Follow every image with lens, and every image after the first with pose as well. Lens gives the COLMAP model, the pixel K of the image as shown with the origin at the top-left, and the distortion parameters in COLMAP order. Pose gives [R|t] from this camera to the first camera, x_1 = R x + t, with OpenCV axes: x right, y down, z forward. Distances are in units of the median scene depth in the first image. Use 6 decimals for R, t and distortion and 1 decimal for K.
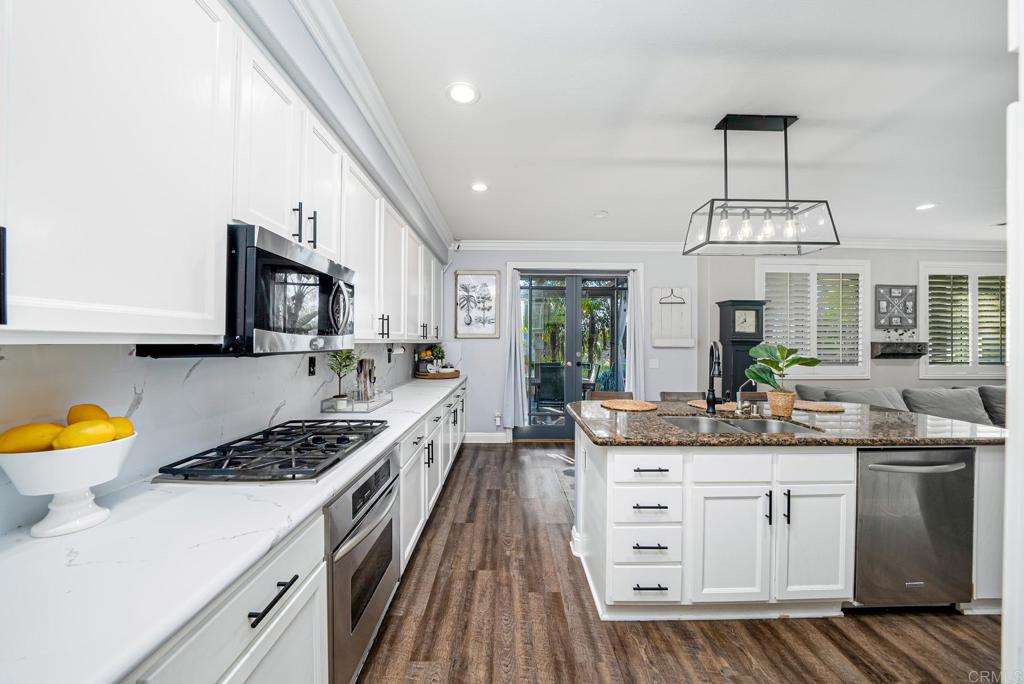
lens RADIAL K [[370.9, 0, 509.4], [0, 370.9, 340.9], [0, 0, 1]] dist [-0.036743, 0.006909]
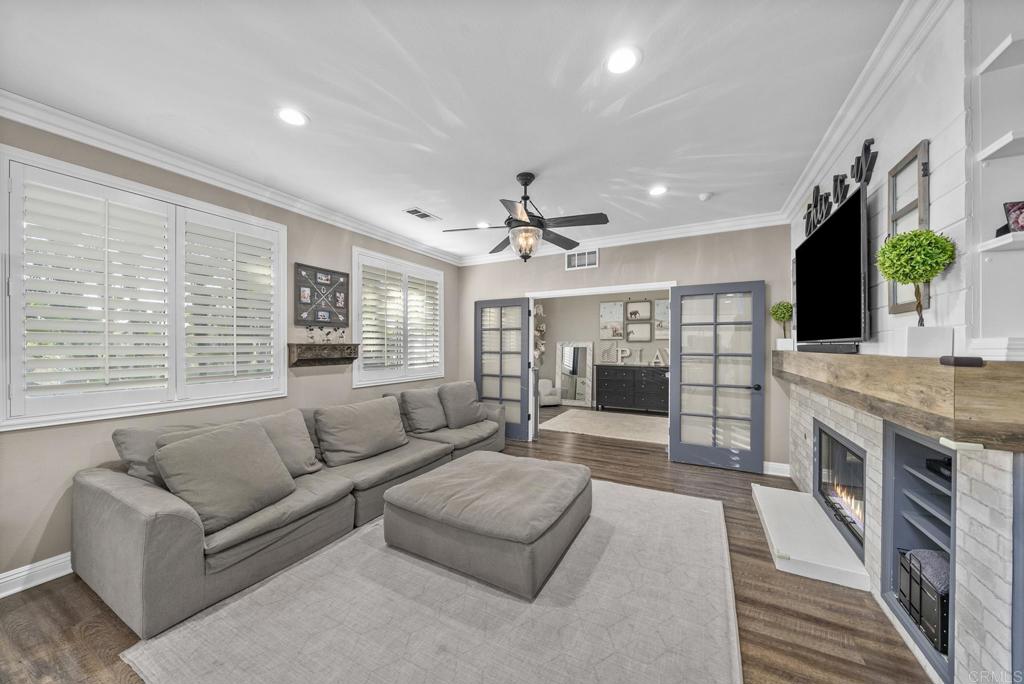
lens RADIAL K [[352.8, 0, 510.7], [0, 352.8, 348.0], [0, 0, 1]] dist [-0.004363, -0.000007]
pose [[0.480255, -0.009249, 0.877080, 0.613290], [-0.003678, 0.999914, 0.012558, 0.001474], [-0.877121, -0.009257, 0.480180, 0.290301]]
